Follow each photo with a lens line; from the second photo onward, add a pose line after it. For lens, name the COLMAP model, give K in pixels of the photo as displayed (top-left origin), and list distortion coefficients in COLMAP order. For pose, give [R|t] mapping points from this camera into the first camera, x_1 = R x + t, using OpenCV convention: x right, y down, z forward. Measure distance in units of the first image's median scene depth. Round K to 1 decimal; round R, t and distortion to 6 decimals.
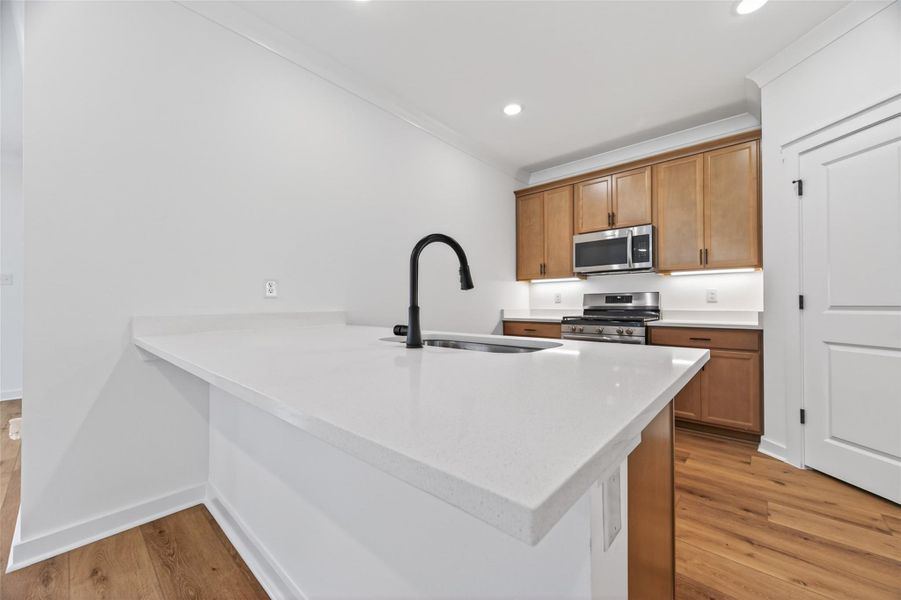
lens RADIAL K [[344.3, 0, 453.4], [0, 344.3, 303.1], [0, 0, 1]] dist [-0.002400, -0.000272]
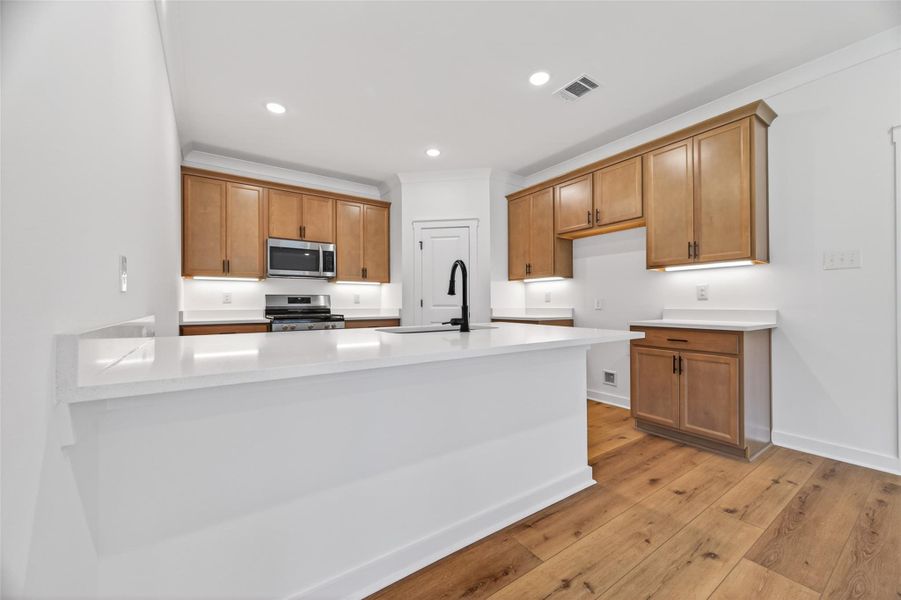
lens RADIAL K [[351.2, 0, 452.3], [0, 351.2, 301.8], [0, 0, 1]] dist [0.015781, -0.004316]
pose [[0.232804, 0.004970, 0.972511, -0.914172], [-0.001256, 0.999988, -0.004810, -0.001785], [-0.972523, -0.000102, 0.232808, 0.352834]]
